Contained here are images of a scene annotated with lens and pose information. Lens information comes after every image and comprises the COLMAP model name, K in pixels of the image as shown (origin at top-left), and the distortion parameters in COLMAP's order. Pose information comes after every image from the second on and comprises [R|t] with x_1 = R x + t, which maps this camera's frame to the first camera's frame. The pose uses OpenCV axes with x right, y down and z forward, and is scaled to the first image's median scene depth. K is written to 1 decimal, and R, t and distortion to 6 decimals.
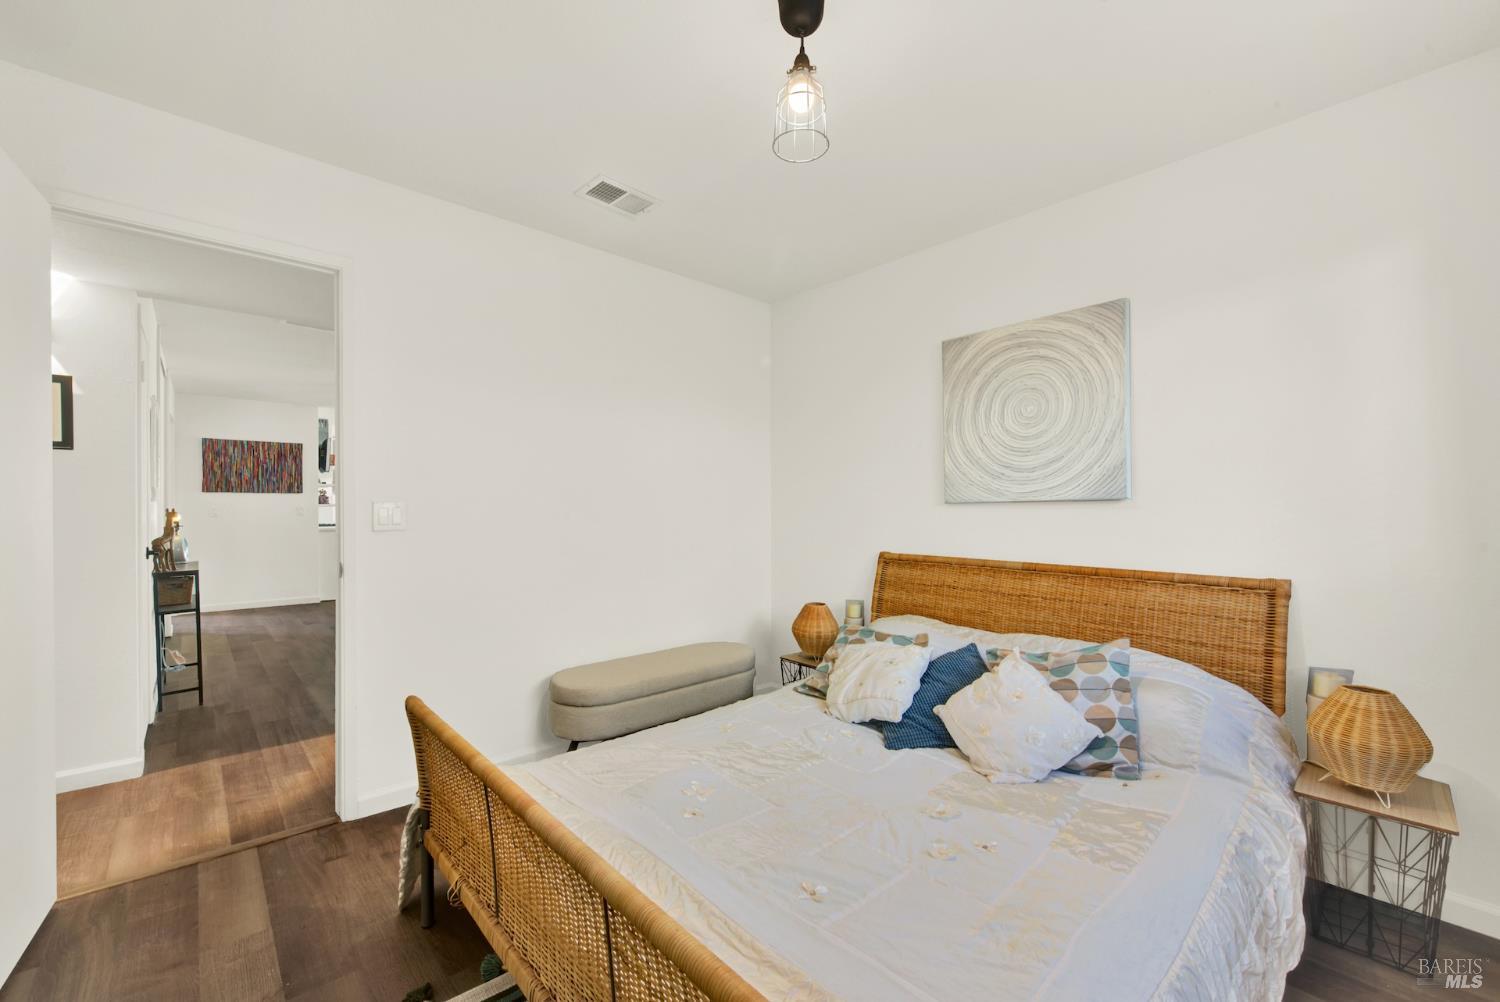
lens RADIAL K [[605.4, 0, 760.1], [0, 605.4, 512.2], [0, 0, 1]] dist [0.000525, -0.001579]
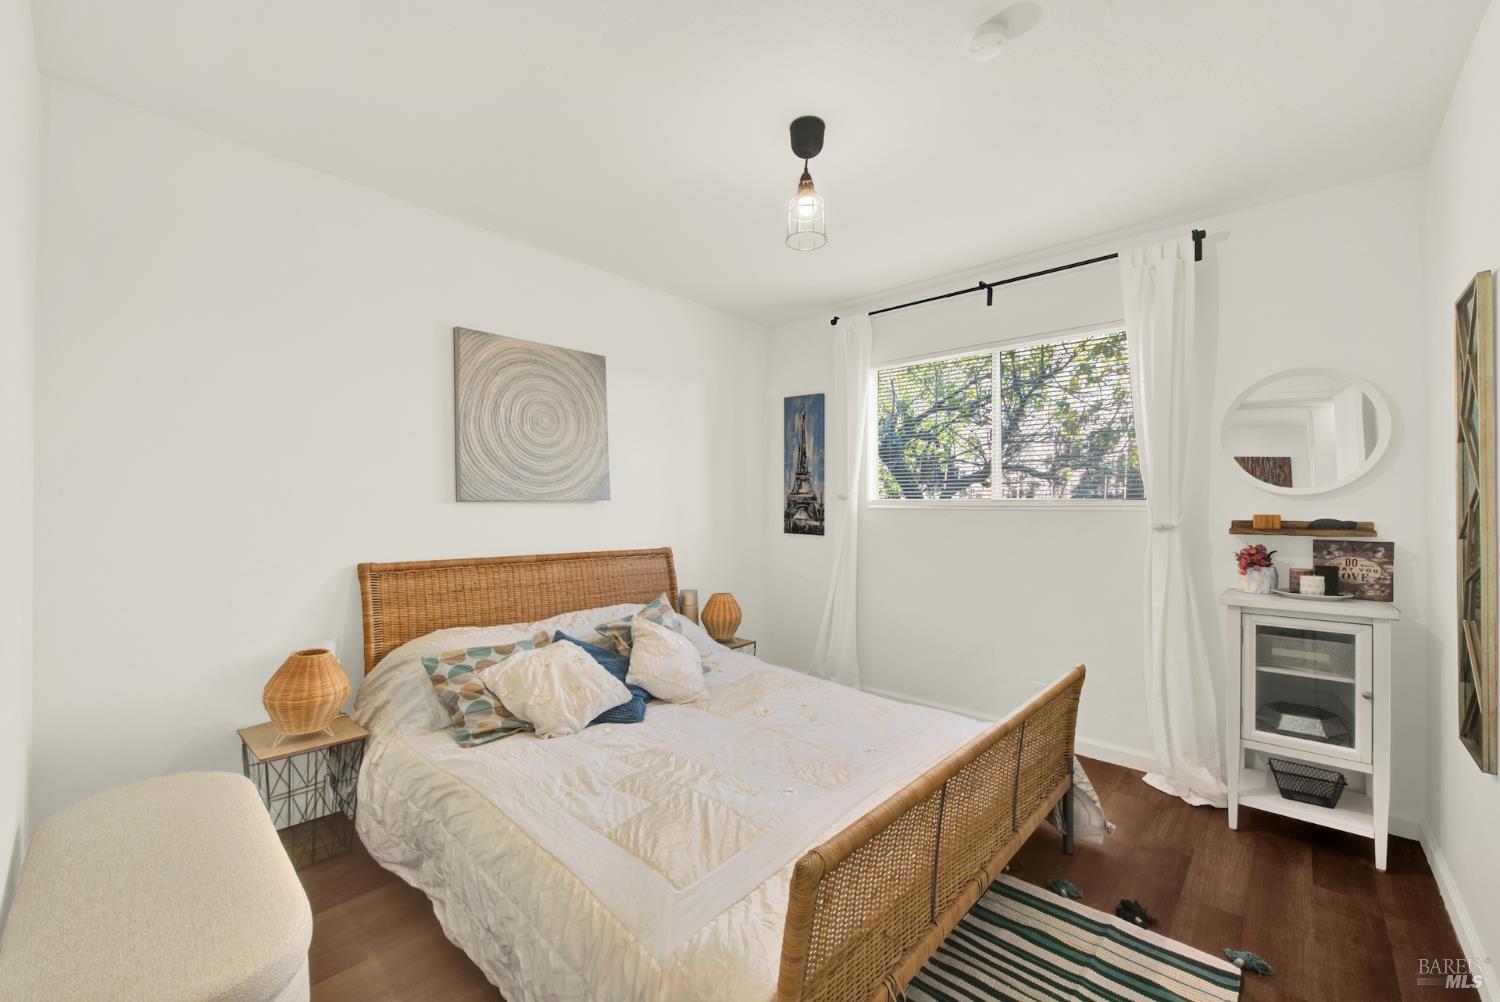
lens RADIAL K [[605.4, 0, 749.2], [0, 605.4, 497.0], [0, 0, 1]] dist [0.000525, -0.001579]
pose [[-0.102143, 0.007243, 0.994743, -0.737035], [-0.008326, 0.999932, -0.008135, -0.019221], [-0.994735, -0.009113, -0.102076, 0.725893]]
